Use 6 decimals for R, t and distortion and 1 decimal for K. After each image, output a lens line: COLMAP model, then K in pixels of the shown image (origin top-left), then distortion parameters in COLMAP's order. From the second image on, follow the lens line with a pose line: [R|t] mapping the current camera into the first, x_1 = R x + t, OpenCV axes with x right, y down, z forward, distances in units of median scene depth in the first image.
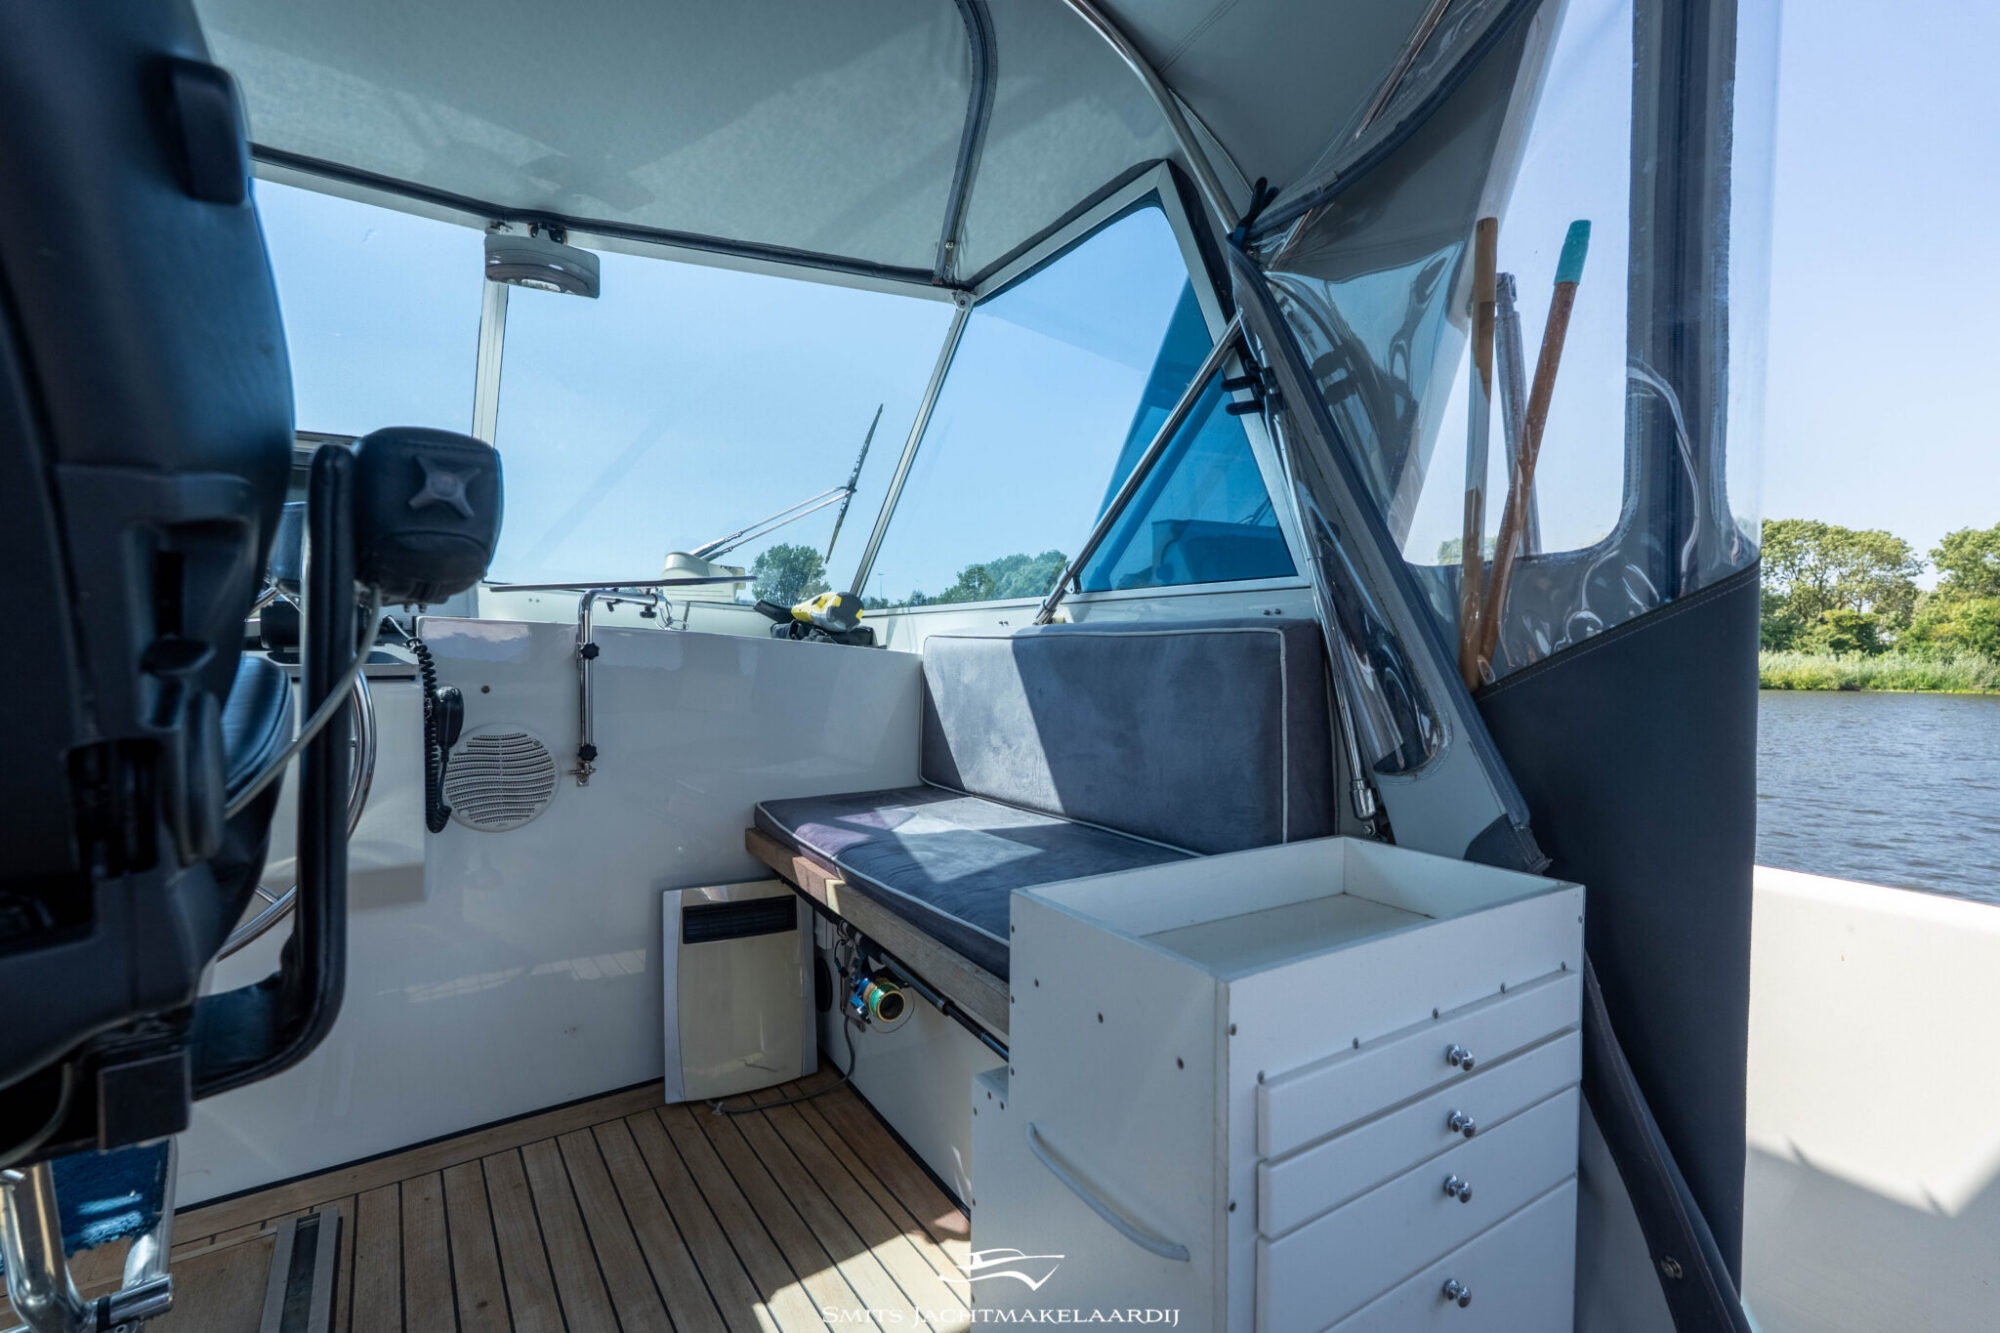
lens RADIAL K [[871.9, 0, 1000.0], [0, 871.9, 666.5], [0, 0, 1]] dist [-0.001605, -0.000005]
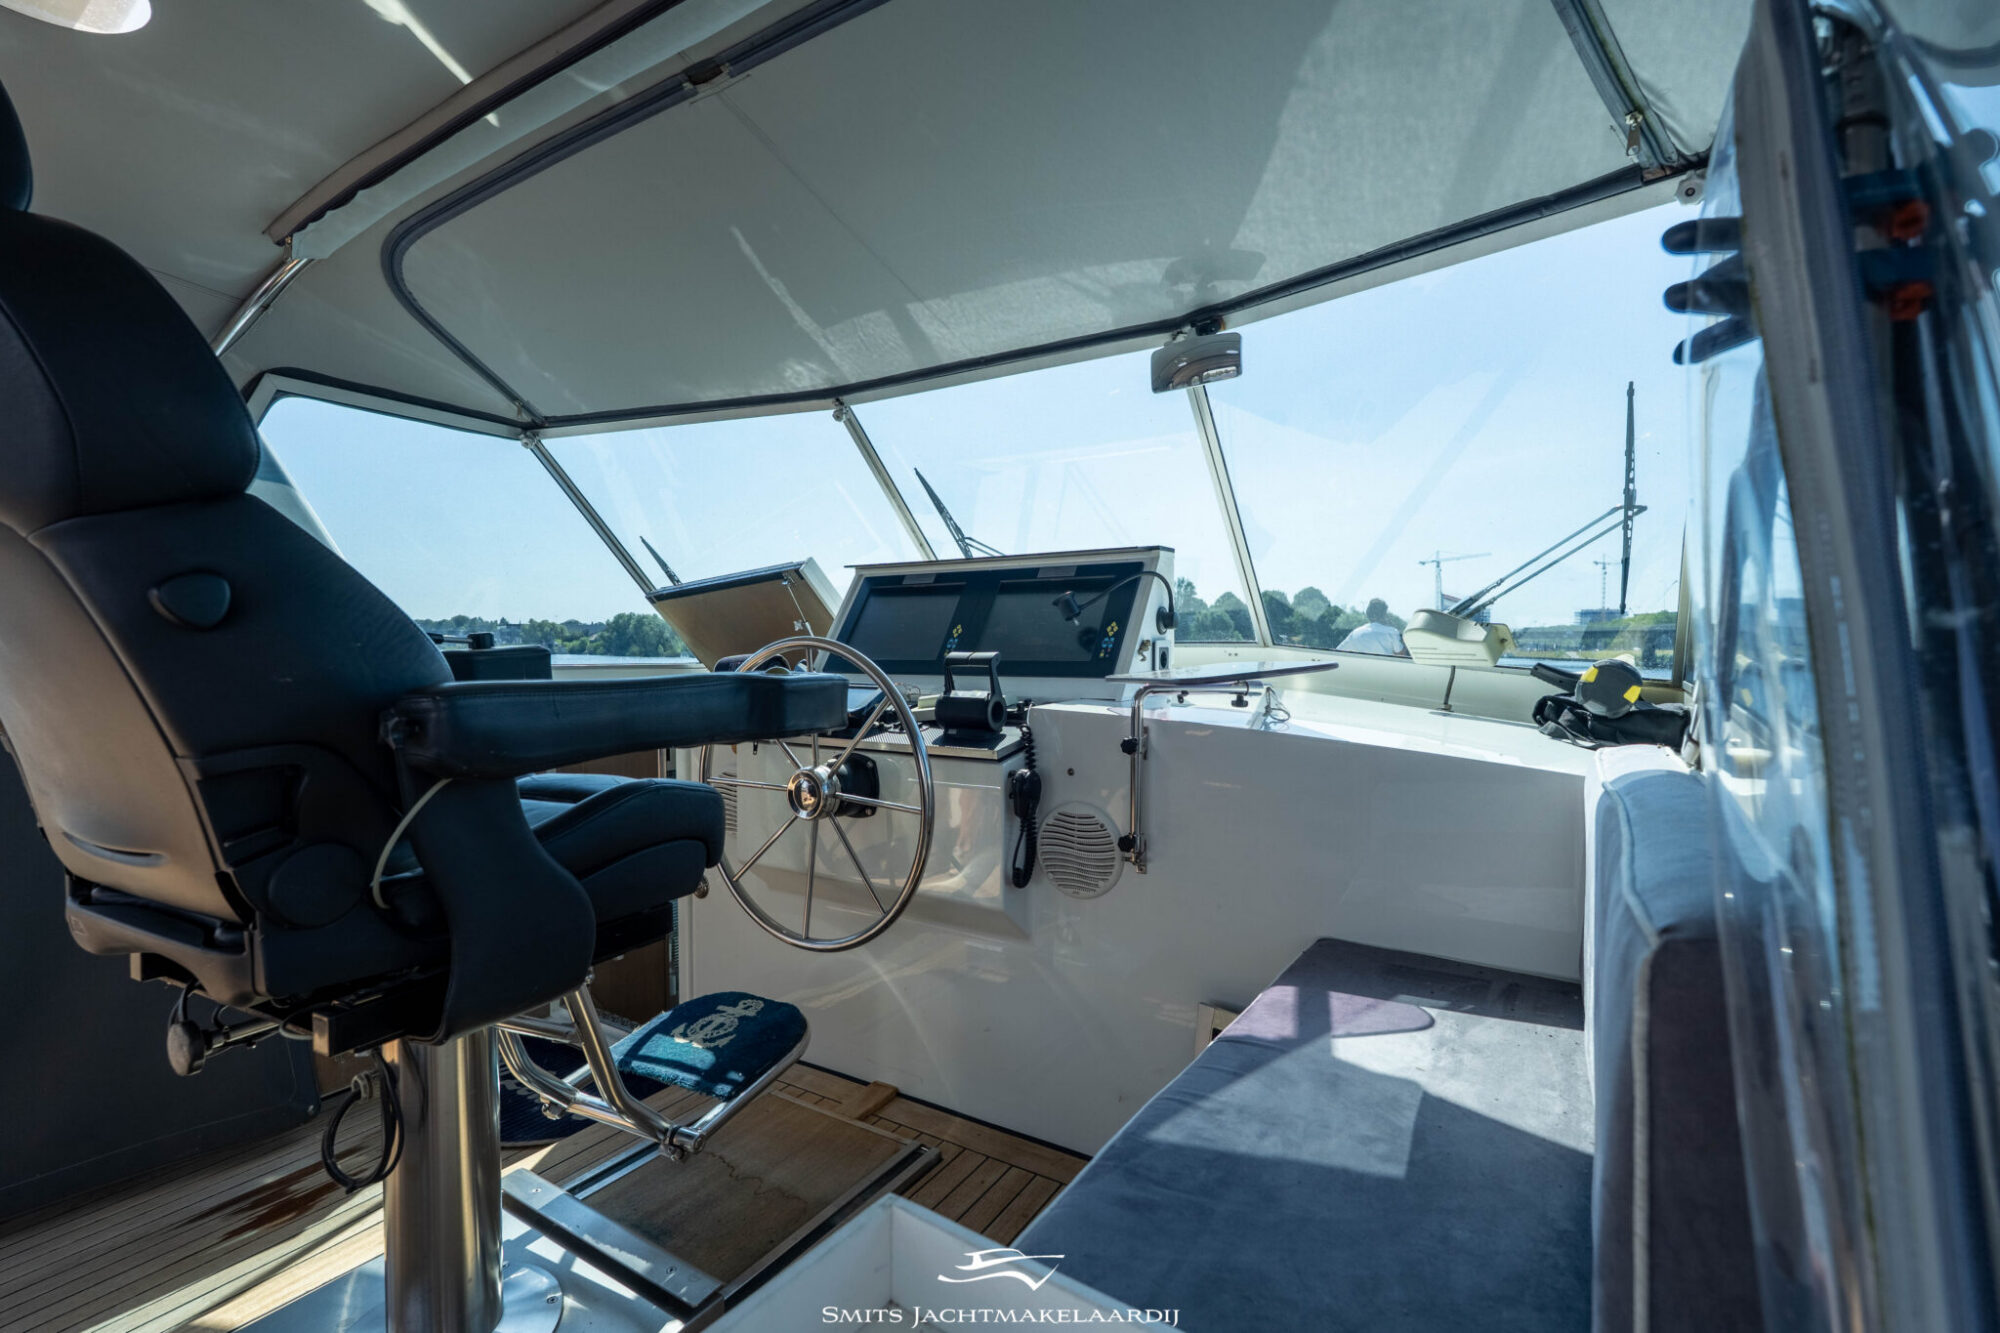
lens RADIAL K [[871.9, 0, 1000.0], [0, 871.9, 666.5], [0, 0, 1]] dist [-0.001605, -0.000005]
pose [[0.398530, 0.018073, -0.916977, 0.369604], [-0.024082, 0.999667, 0.009236, -0.105499], [0.916839, 0.018402, 0.398833, 0.397730]]
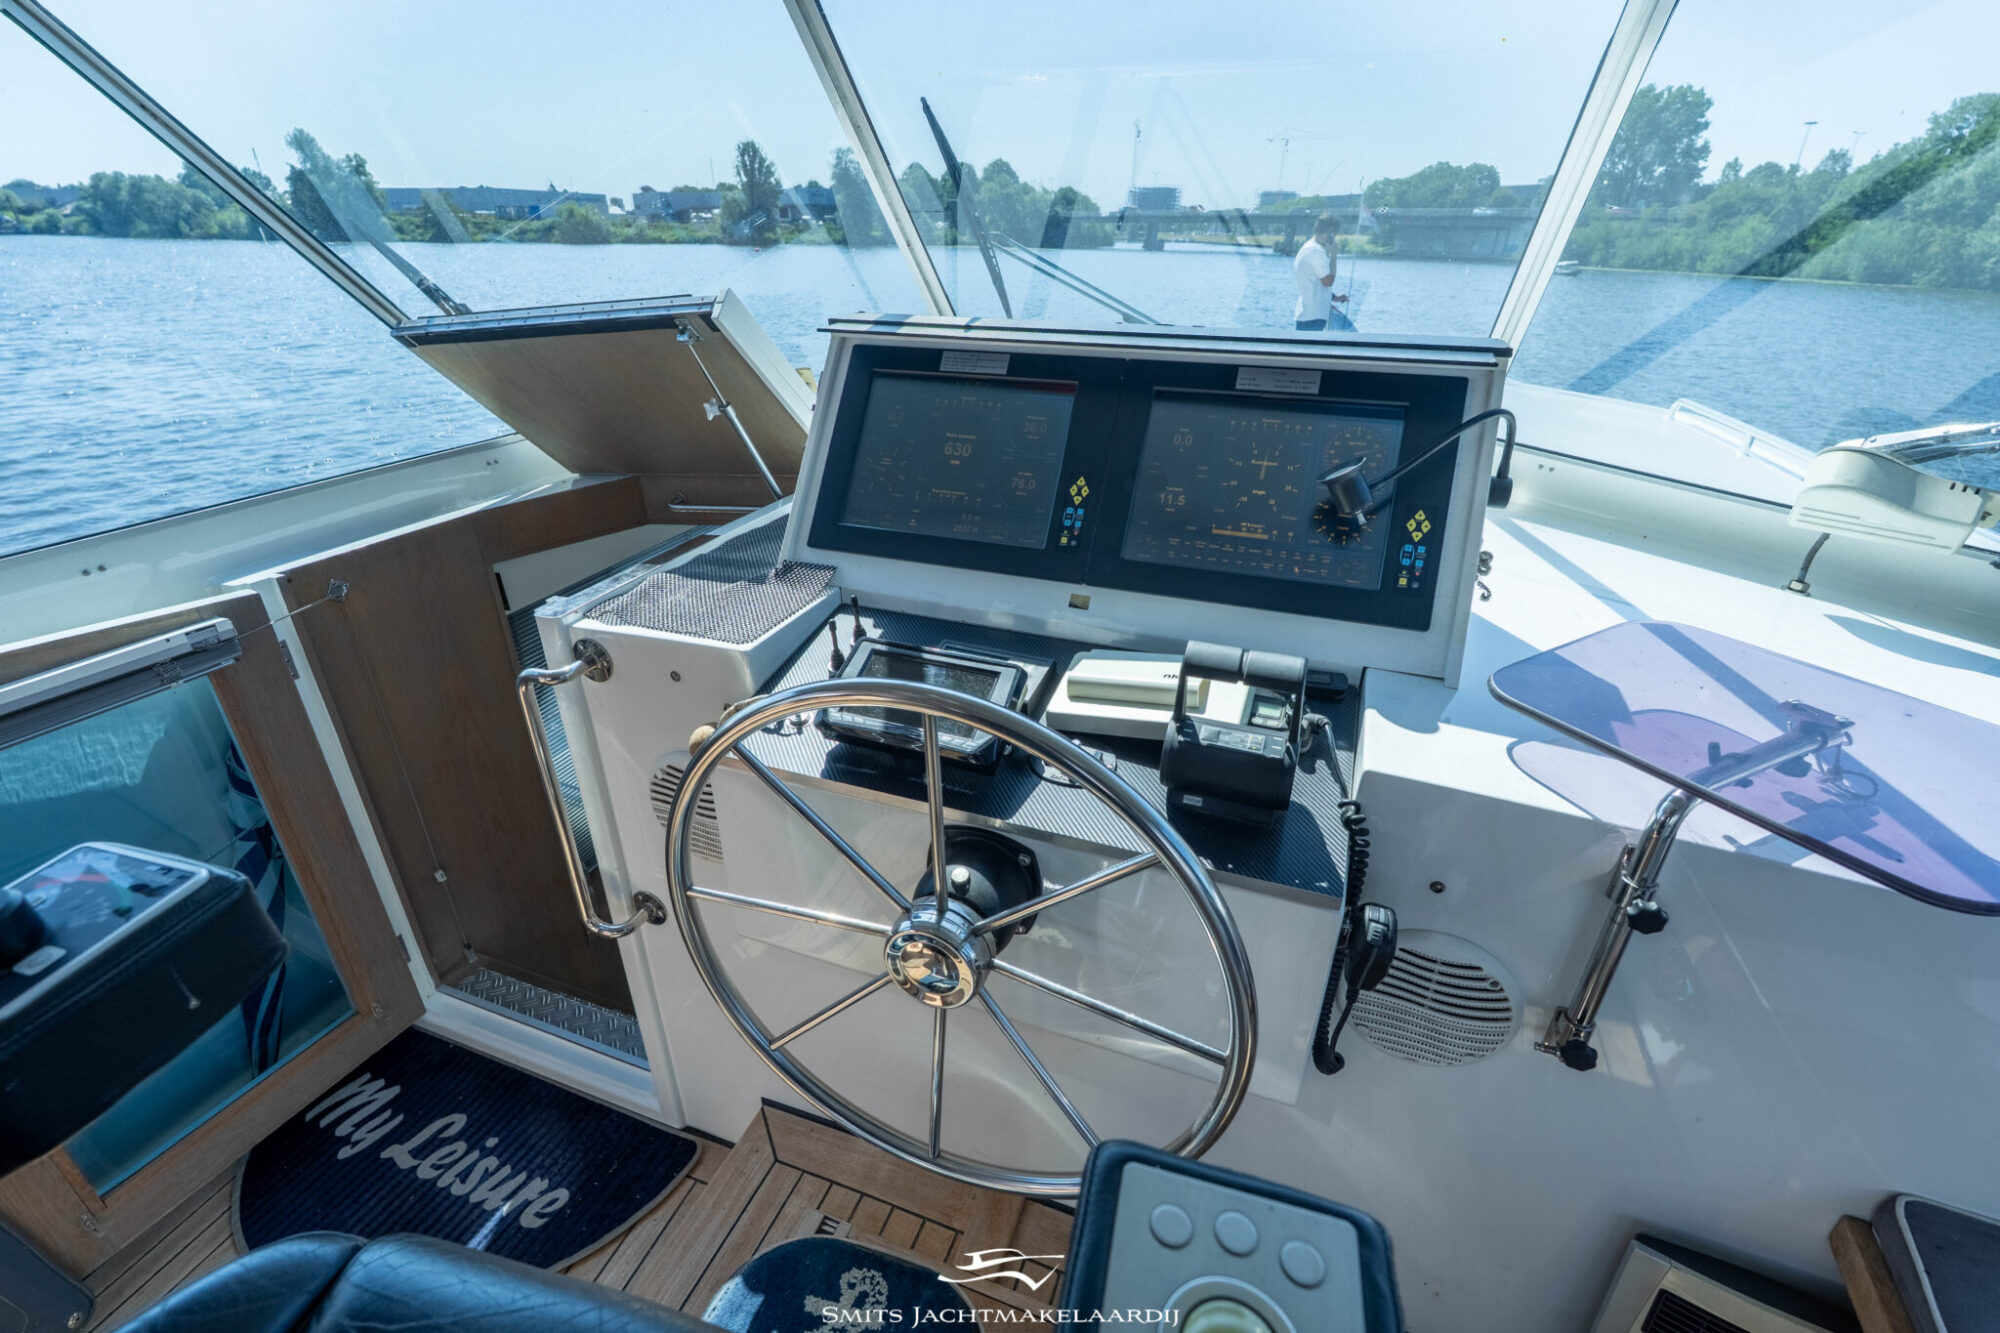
lens RADIAL K [[878.1, 0, 992.7], [0, 878.1, 653.1], [0, 0, 1]] dist [-0.000937, -0.000157]
pose [[0.568620, 0.365636, -0.736873, -0.327346], [-0.028008, 0.903871, 0.426888, -0.328212], [0.822124, -0.222099, 0.524200, 0.401087]]
